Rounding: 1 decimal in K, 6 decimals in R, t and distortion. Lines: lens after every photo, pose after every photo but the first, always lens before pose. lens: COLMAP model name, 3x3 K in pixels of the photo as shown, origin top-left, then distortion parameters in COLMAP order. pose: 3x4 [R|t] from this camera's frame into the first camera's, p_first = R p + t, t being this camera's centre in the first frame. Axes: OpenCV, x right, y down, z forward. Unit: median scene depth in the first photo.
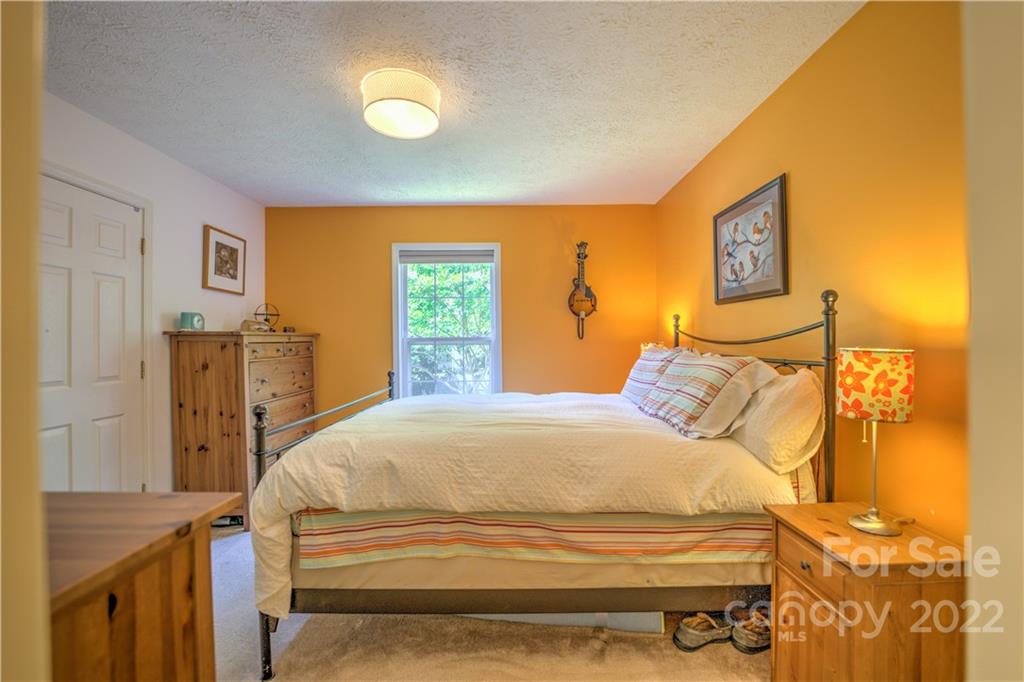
lens RADIAL K [[412.7, 0, 508.1], [0, 412.7, 340.7], [0, 0, 1]] dist [-0.001279, -0.014406]
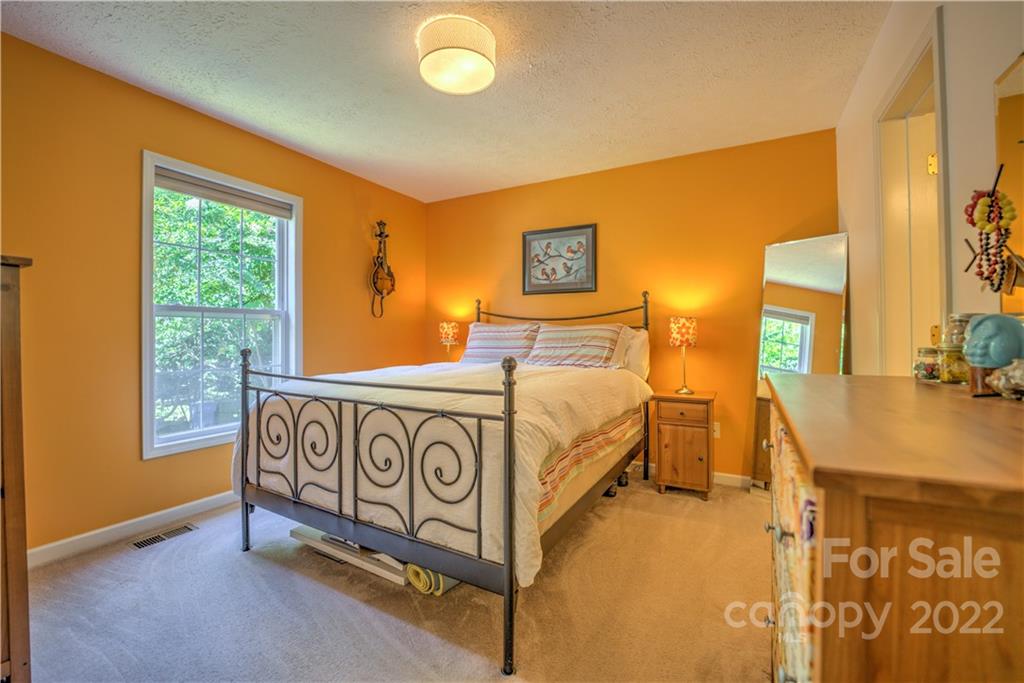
lens RADIAL K [[422.2, 0, 514.7], [0, 422.2, 335.9], [0, 0, 1]] dist [-0.018685, 0.000004]
pose [[0.475674, 0.000522, 0.879621, -0.899477], [0.000858, 0.999999, -0.001058, 0.066663], [-0.879621, 0.001257, 0.475673, 0.360154]]
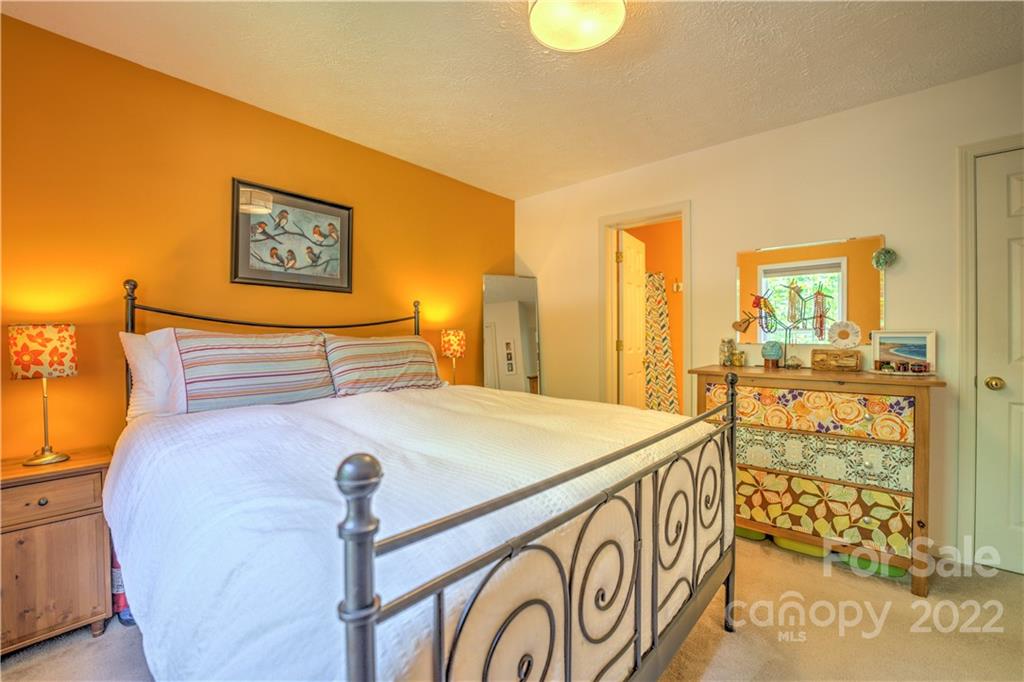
lens RADIAL K [[430.7, 0, 510.9], [0, 430.7, 346.3], [0, 0, 1]] dist [-0.020533, 0.000129]
pose [[-0.765452, -0.020020, 0.643181, -0.571162], [-0.002543, 0.999602, 0.028087, 0.022624], [-0.643488, 0.019864, -0.765199, 1.457913]]
